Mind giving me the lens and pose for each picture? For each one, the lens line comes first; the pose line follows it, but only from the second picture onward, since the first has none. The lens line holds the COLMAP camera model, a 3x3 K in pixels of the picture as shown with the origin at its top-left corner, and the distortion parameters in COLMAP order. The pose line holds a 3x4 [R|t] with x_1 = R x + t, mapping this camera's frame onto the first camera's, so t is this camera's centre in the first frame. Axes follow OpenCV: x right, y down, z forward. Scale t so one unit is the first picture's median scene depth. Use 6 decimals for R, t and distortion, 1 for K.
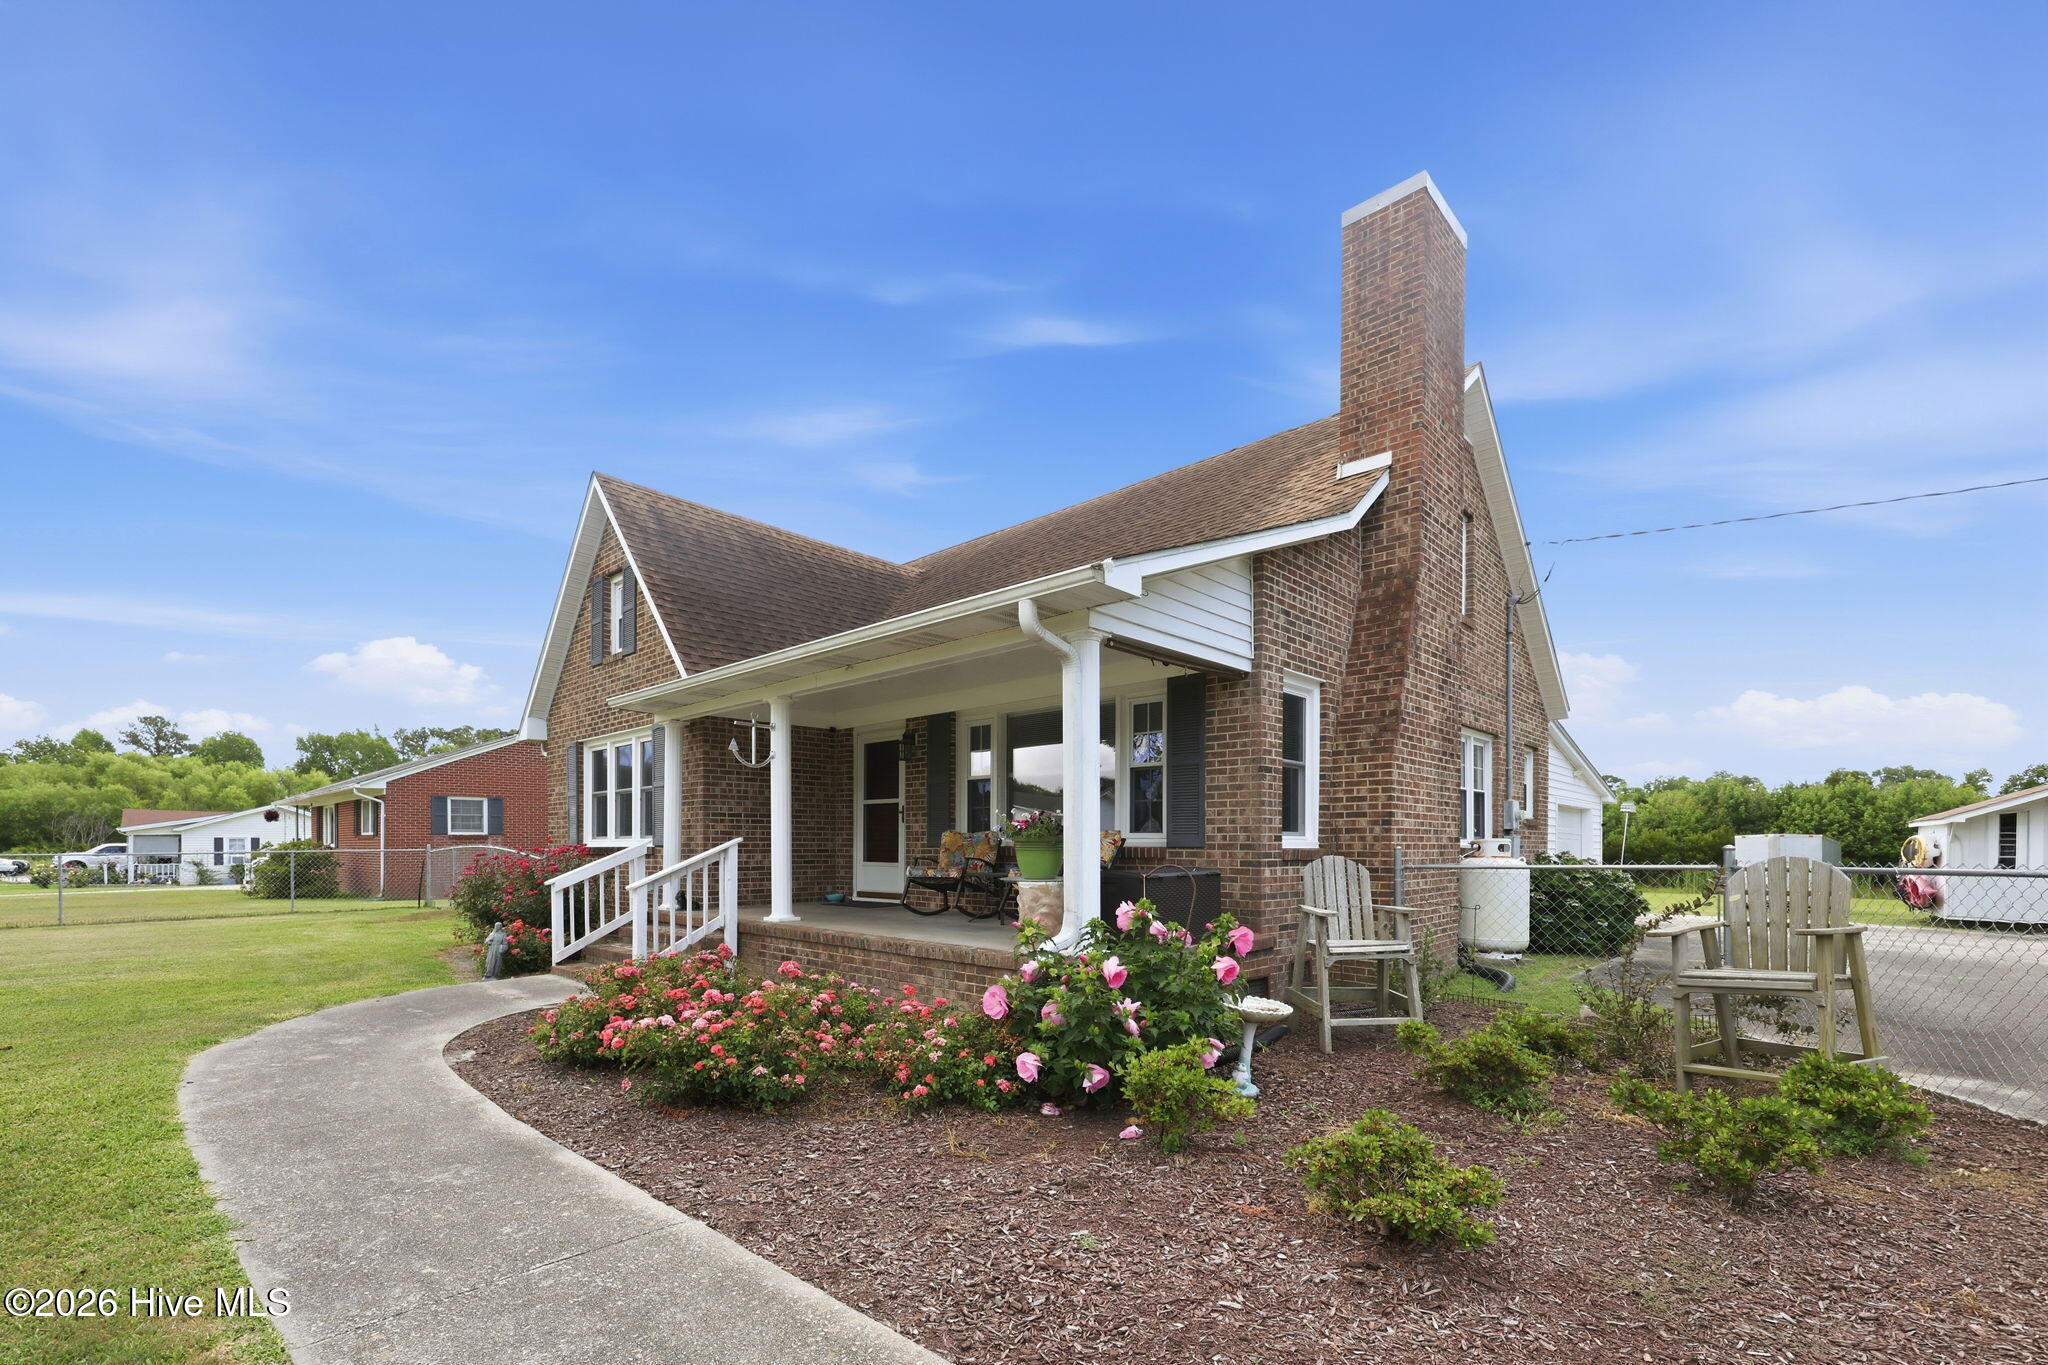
lens RADIAL K [[879.6, 0, 972.8], [0, 879.6, 848.5], [0, 0, 1]] dist [0.007993, -0.001487]
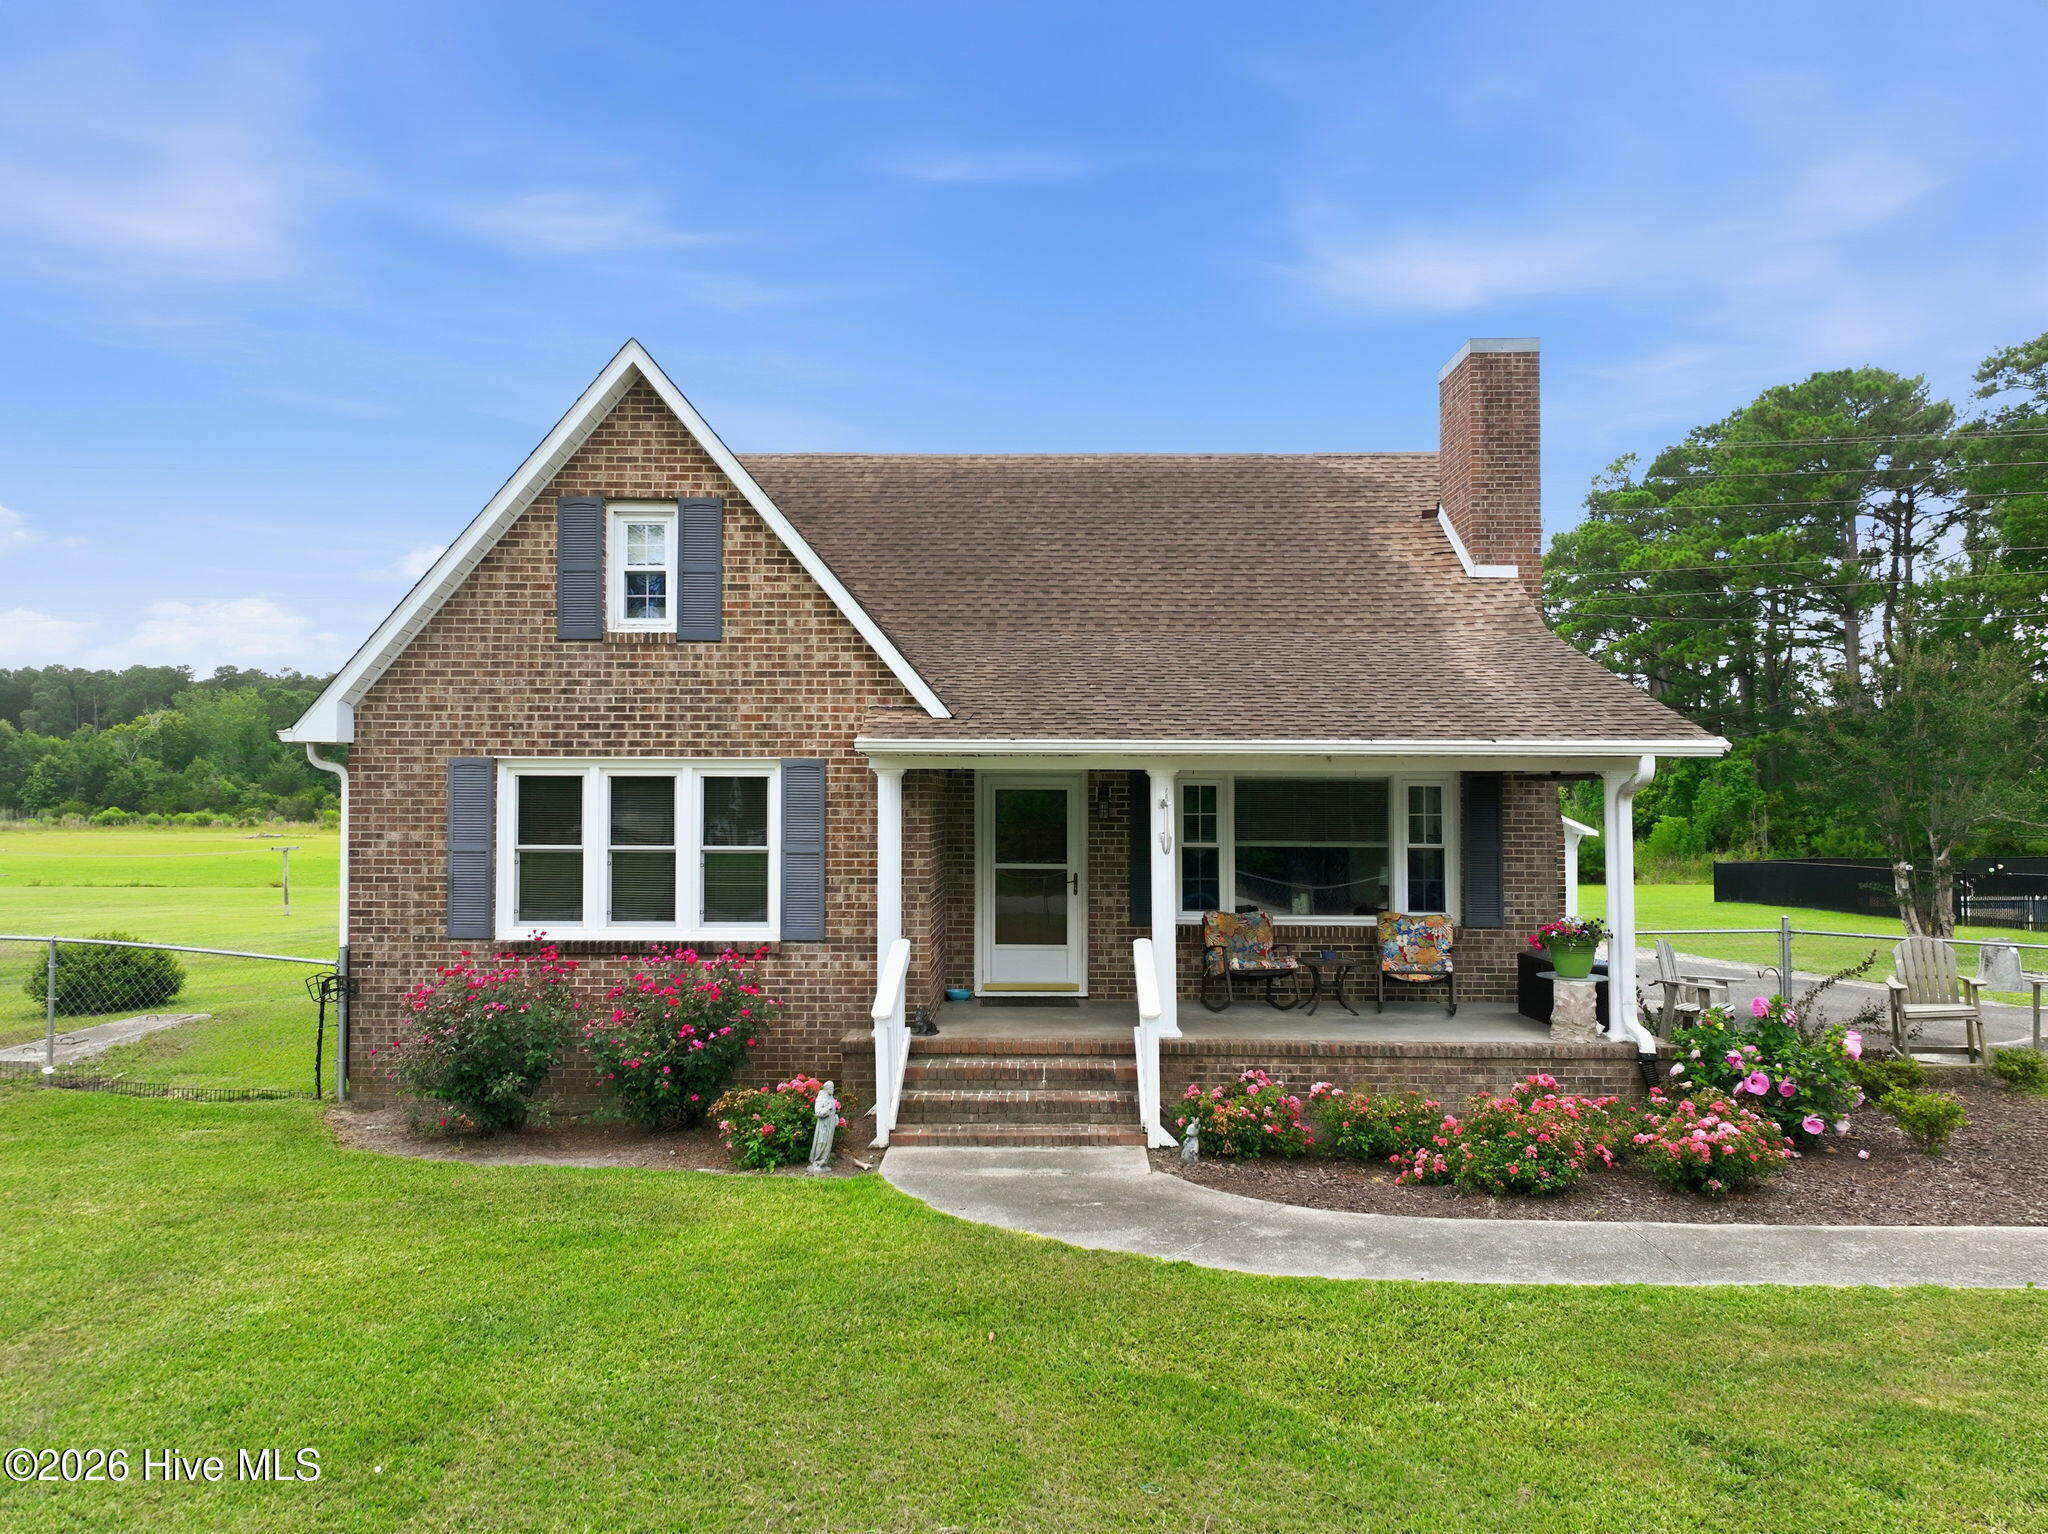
lens RADIAL K [[1418.3, 0, 1043.2], [0, 1418.3, 776.5], [0, 0, 1]] dist [-0.003568, 0.016143]
pose [[0.722856, 0.017733, 0.690771, -1.300518], [-0.000423, 0.999682, -0.025221, -0.136675], [-0.690998, 0.017938, 0.722634, 0.104162]]
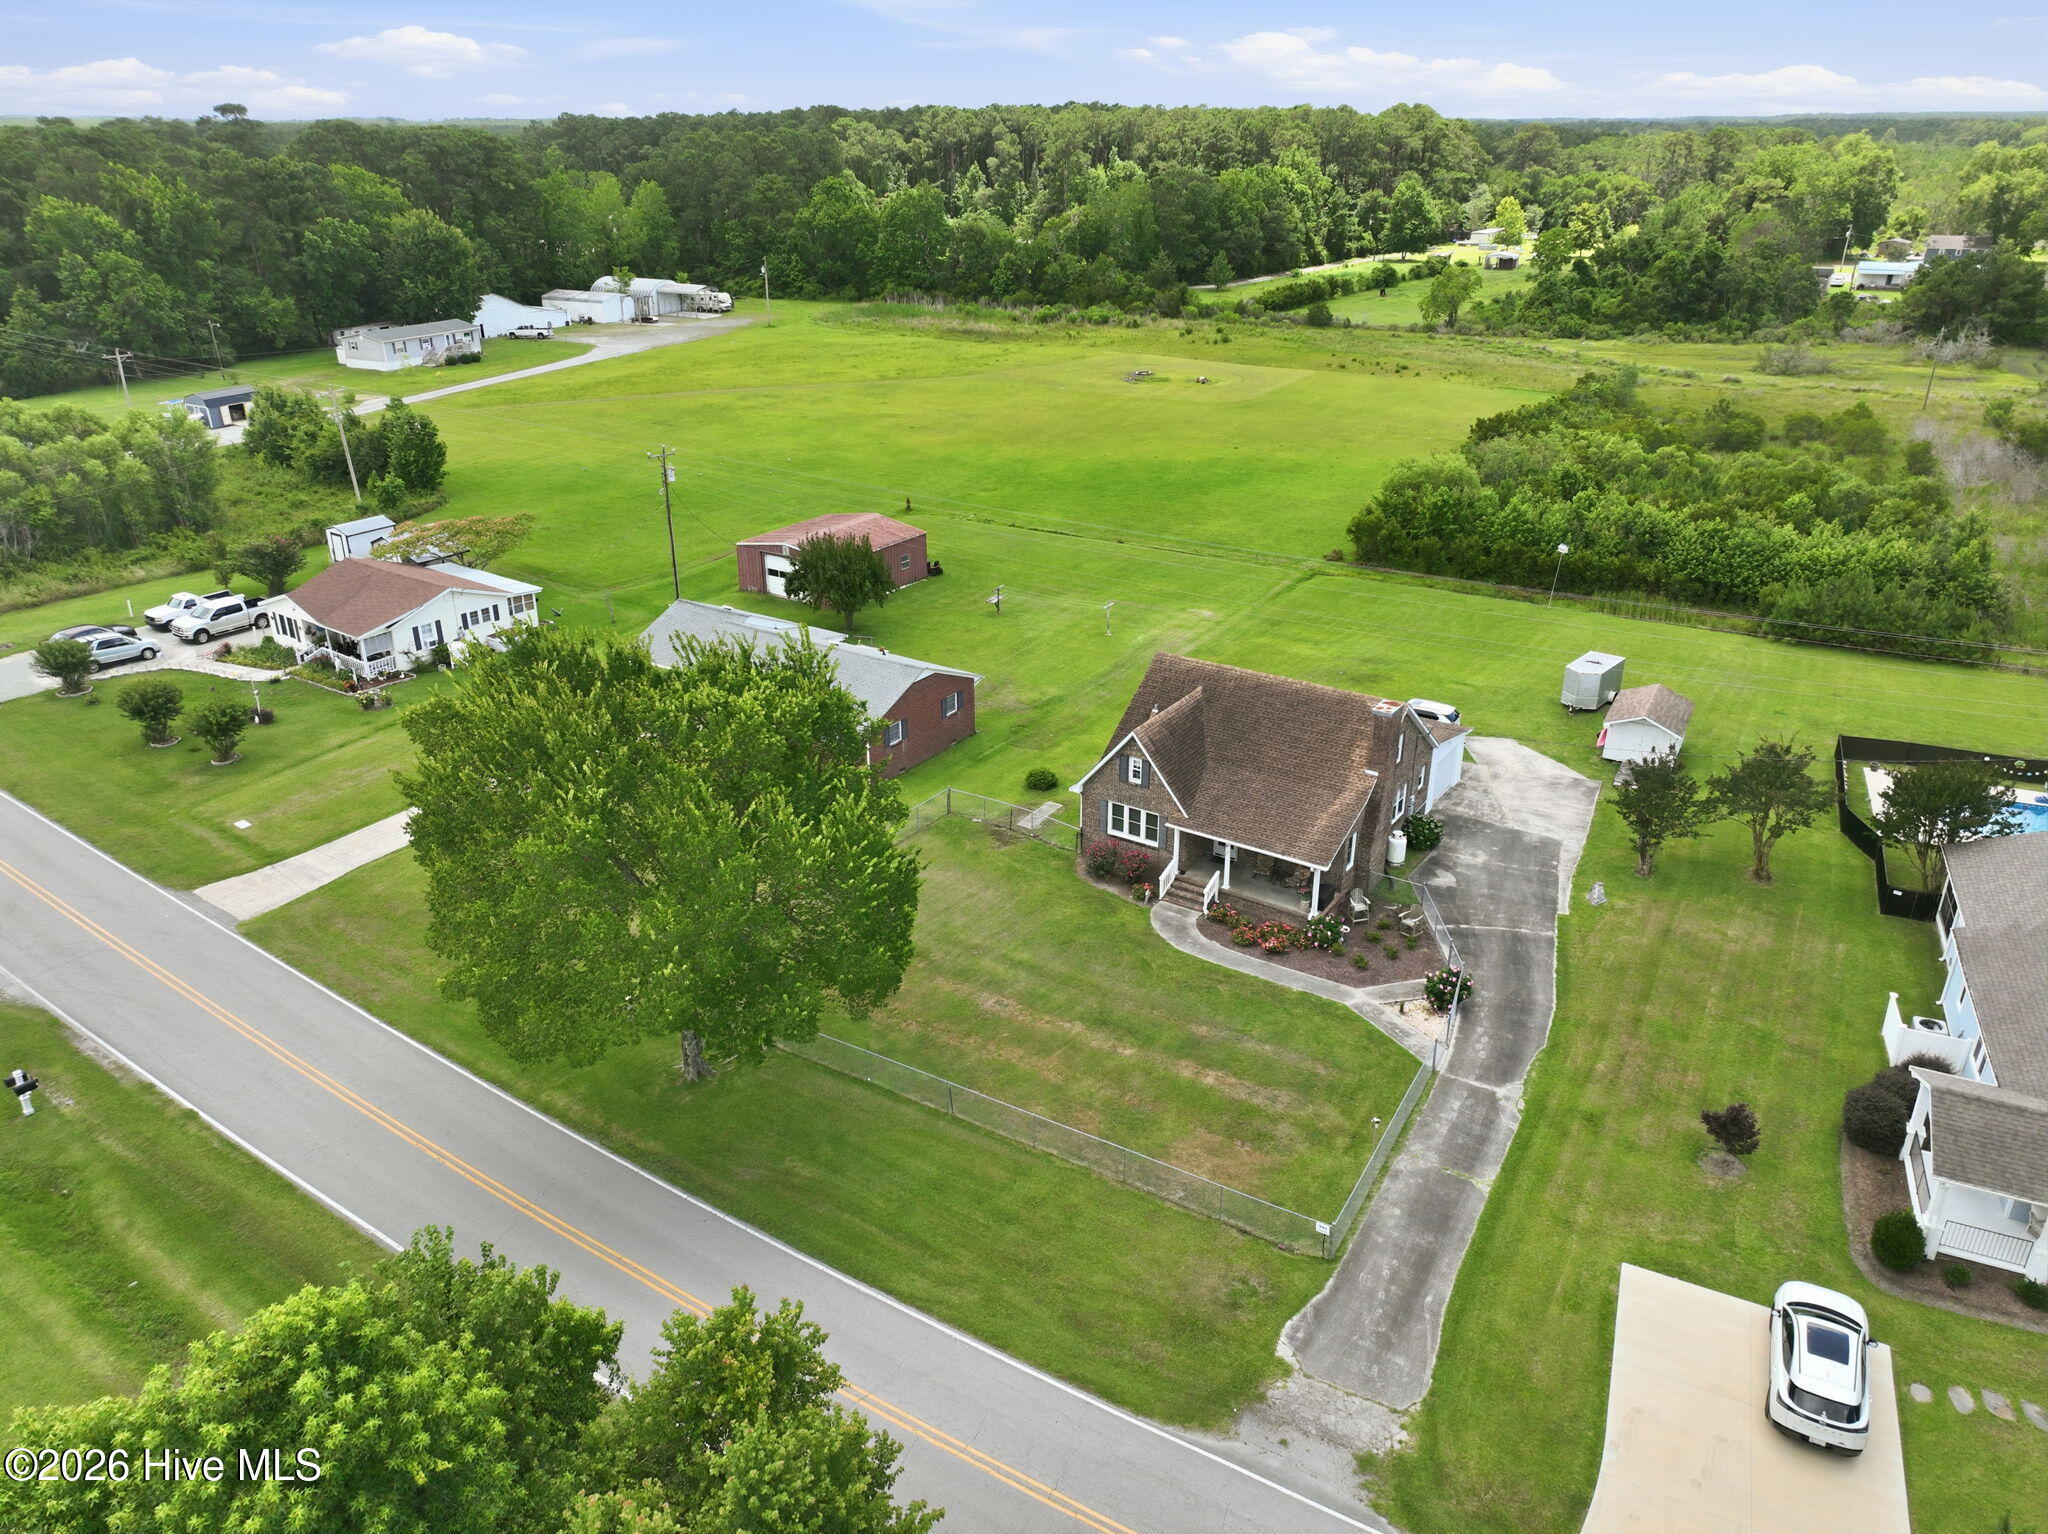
lens RADIAL K [[1418.3, 0, 1023.9], [0, 1418.3, 770.4], [0, 0, 1]] dist [-0.003568, 0.016143]
pose [[0.986158, -0.066617, 0.151836, -2.170849], [-0.001267, 0.912685, 0.408662, -3.172286], [-0.165802, -0.403198, 0.899967, -4.634526]]
